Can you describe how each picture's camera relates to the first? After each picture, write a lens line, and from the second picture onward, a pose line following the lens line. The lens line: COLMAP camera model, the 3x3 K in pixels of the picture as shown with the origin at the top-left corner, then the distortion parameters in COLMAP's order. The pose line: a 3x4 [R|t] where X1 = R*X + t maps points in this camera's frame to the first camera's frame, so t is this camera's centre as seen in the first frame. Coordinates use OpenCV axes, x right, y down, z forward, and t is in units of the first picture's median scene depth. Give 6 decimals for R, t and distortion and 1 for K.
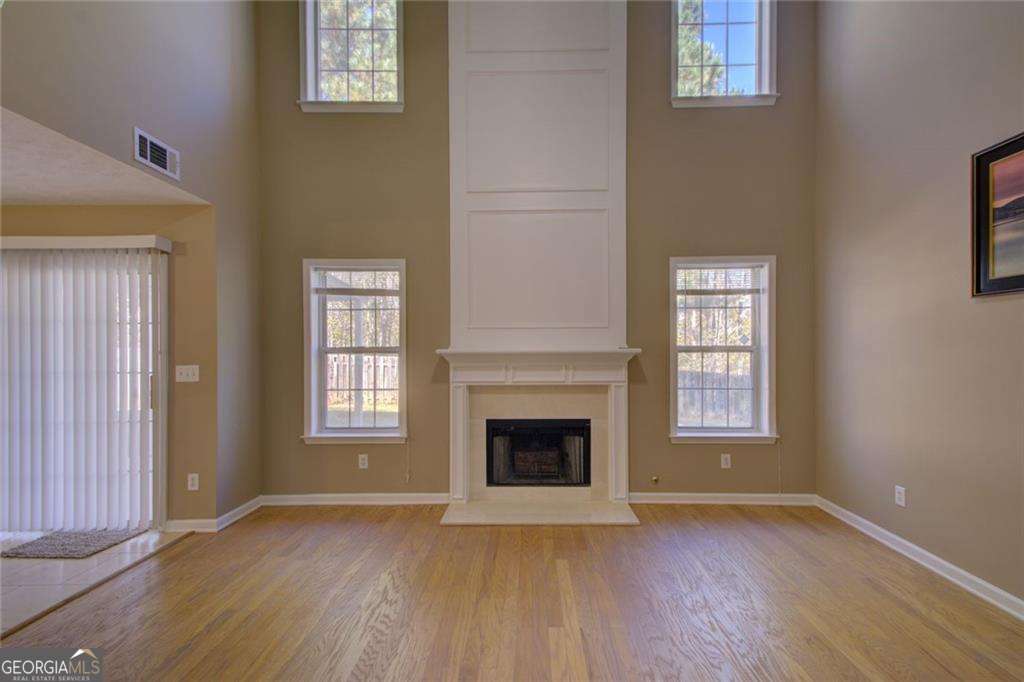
lens RADIAL K [[438.7, 0, 531.5], [0, 438.7, 349.2], [0, 0, 1]] dist [0.026363, -0.006136]
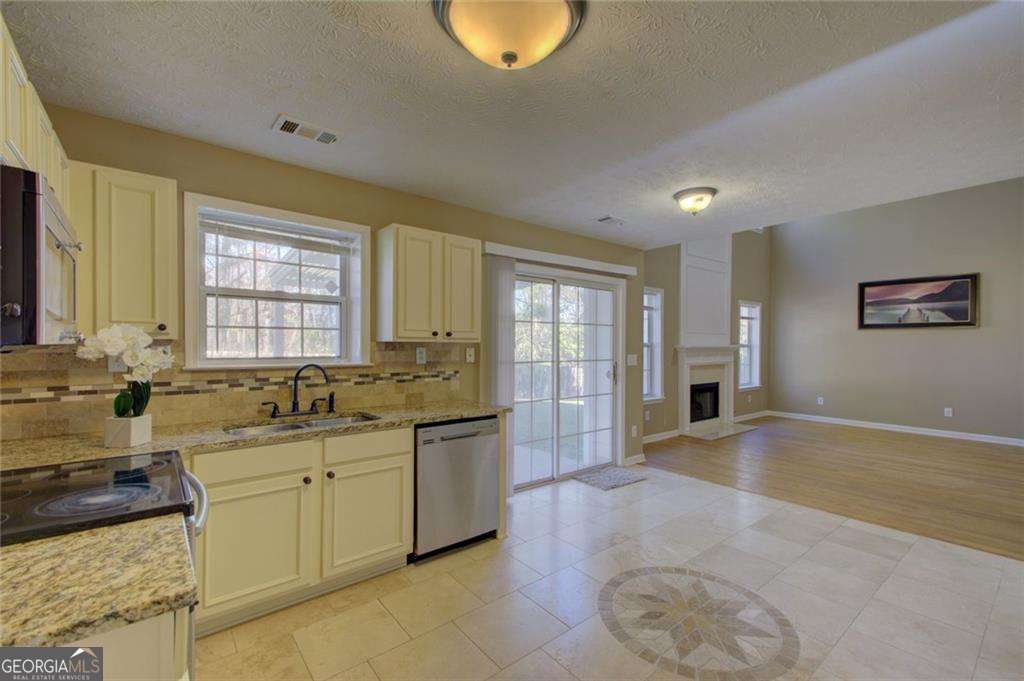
lens RADIAL K [[438.7, 0, 522.3], [0, 438.7, 349.5], [0, 0, 1]] dist [0.026363, -0.006136]
pose [[0.766263, 0.001923, 0.642524, -1.748263], [-0.008276, 0.999942, 0.006878, 0.012667], [-0.642473, -0.010588, 0.766235, 0.090653]]
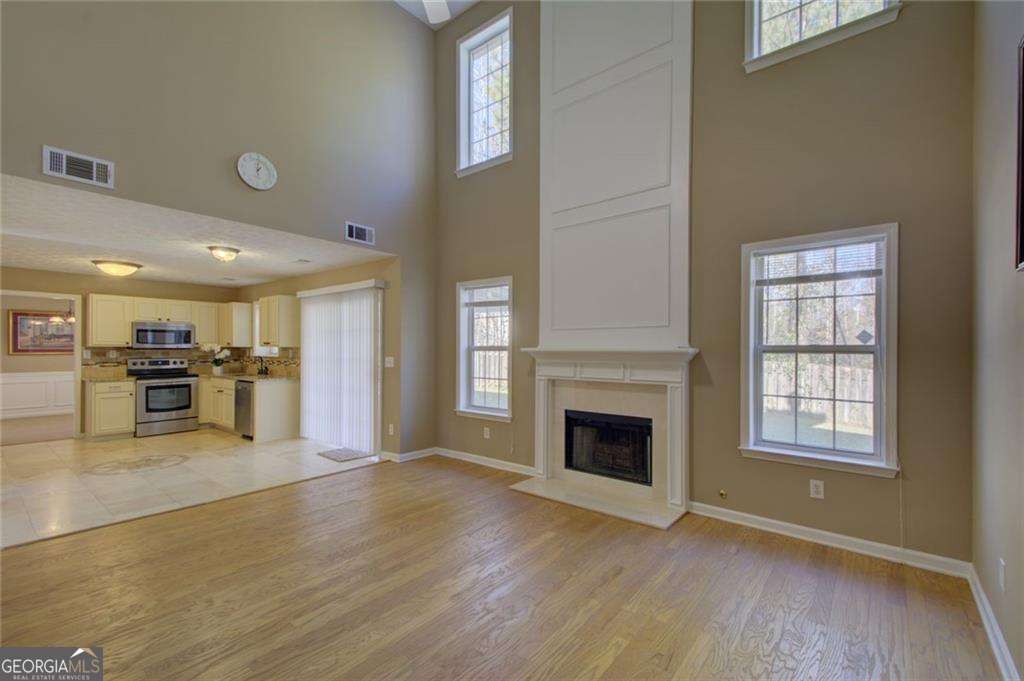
lens RADIAL K [[438.7, 0, 529.1], [0, 438.7, 349.0], [0, 0, 1]] dist [0.026363, -0.006136]
pose [[0.789613, 0.006640, -0.613569, 0.526728], [-0.006463, 0.999976, 0.002504, 0.000621], [0.613571, 0.001988, 0.789637, 0.044050]]
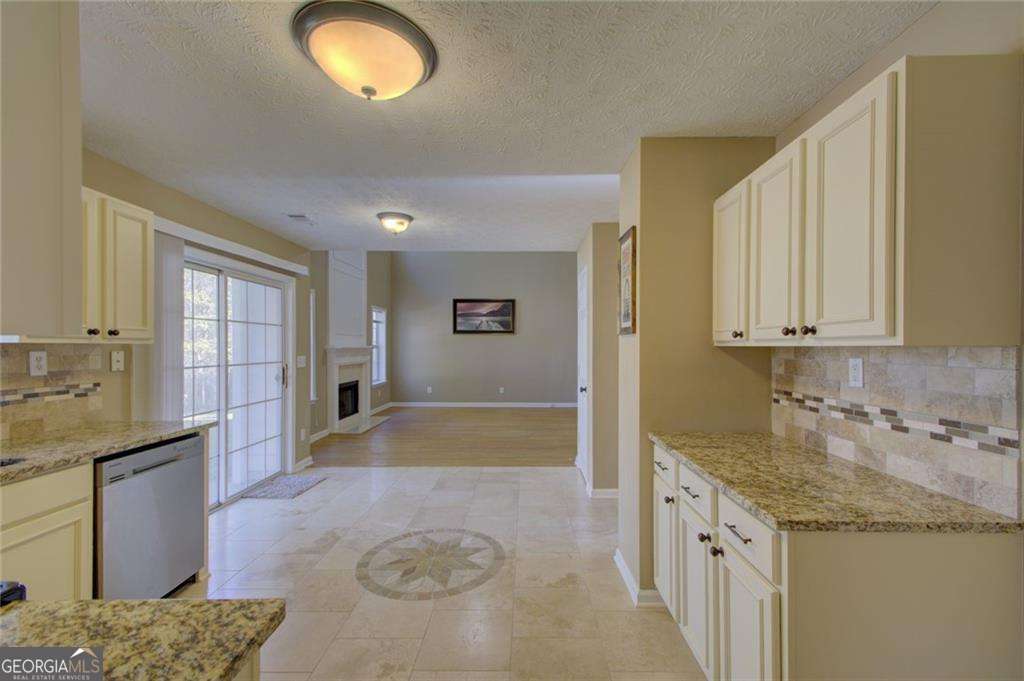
lens RADIAL K [[438.7, 0, 524.4], [0, 438.7, 348.2], [0, 0, 1]] dist [0.026363, -0.006136]
pose [[-0.007255, 0.001313, 0.999973, -1.936880], [0.000047, 0.999999, -0.001313, 0.013010], [-0.999974, 0.000038, -0.007255, 0.242334]]
